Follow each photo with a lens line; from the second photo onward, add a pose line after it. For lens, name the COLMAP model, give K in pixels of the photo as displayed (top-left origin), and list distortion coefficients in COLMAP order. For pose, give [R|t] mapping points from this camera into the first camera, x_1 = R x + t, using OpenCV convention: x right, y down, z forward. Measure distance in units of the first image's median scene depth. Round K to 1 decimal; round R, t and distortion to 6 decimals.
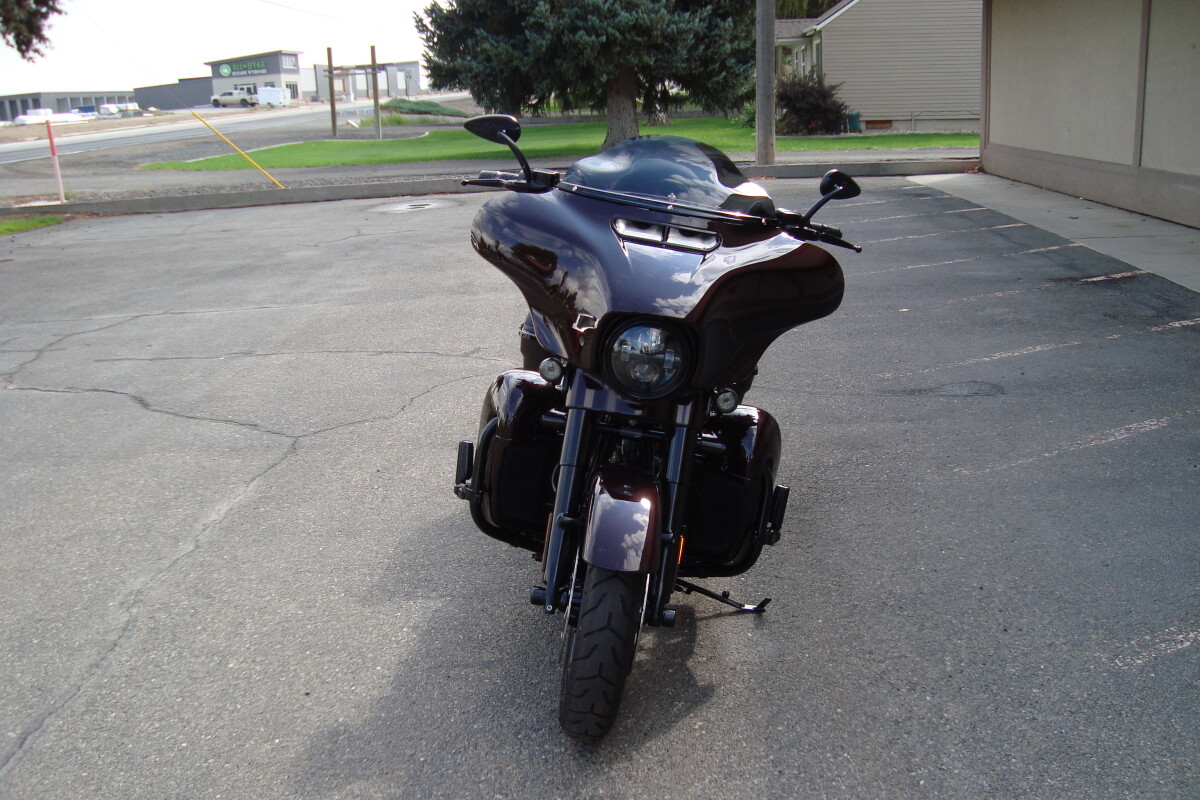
lens RADIAL K [[1153.0, 0, 601.1], [0, 1153.0, 453.4], [0, 0, 1]] dist [-0.194354, 0.174817]
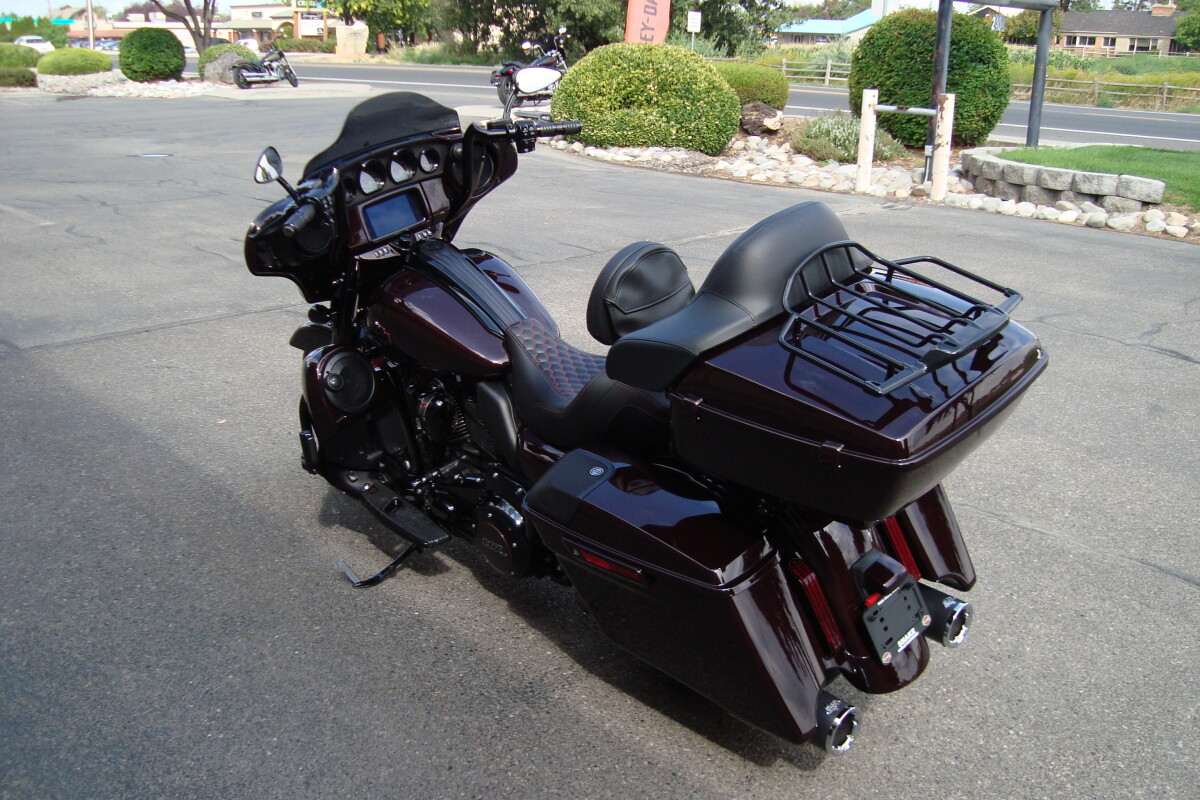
lens RADIAL K [[1153.0, 0, 601.1], [0, 1153.0, 453.4], [0, 0, 1]] dist [-0.194354, 0.174817]
pose [[-0.689952, 0.281404, -0.666916, 0.078481], [-0.210248, 0.803712, 0.556635, -0.069474], [0.692648, 0.524270, -0.495359, 0.199712]]
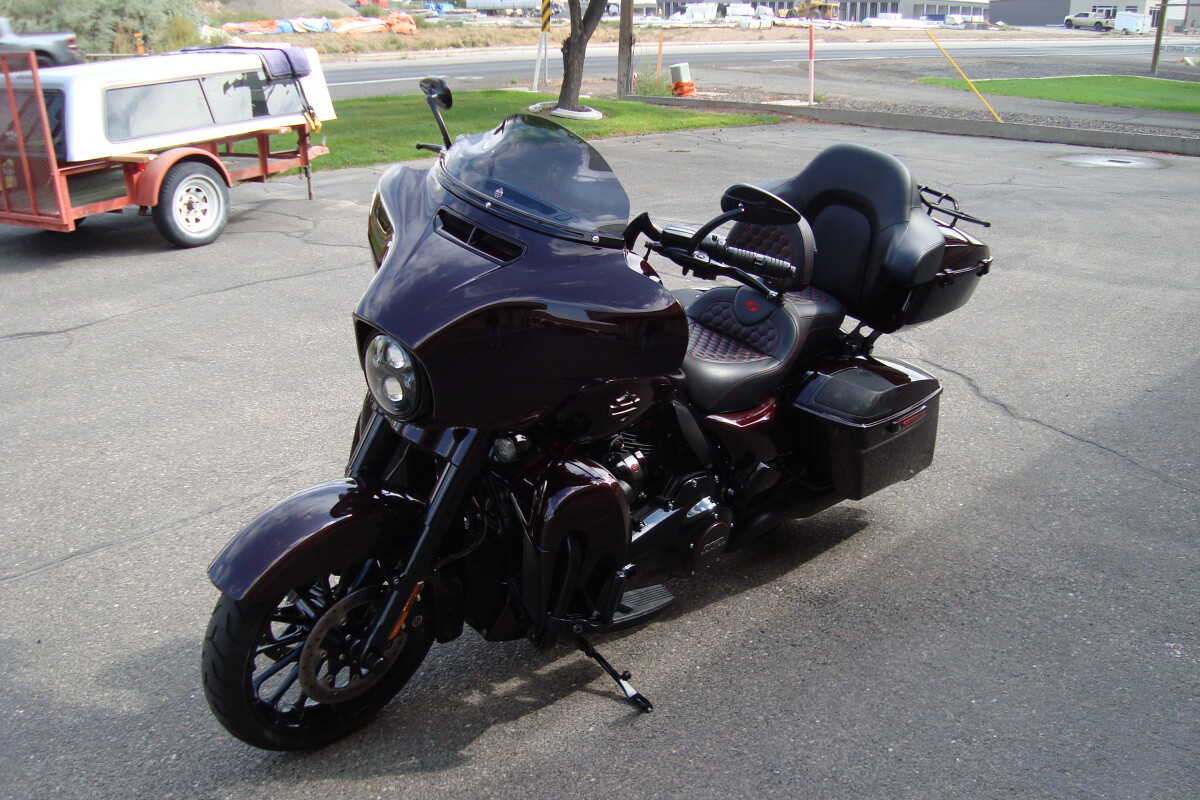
lens RADIAL K [[1153.0, 0, 601.1], [0, 1153.0, 453.4], [0, 0, 1]] dist [-0.194354, 0.174817]
pose [[0.753026, 0.276145, -0.597240, 0.069808], [-0.233726, 0.960737, 0.149523, -0.019308], [0.615080, 0.026995, 0.788002, 0.042204]]
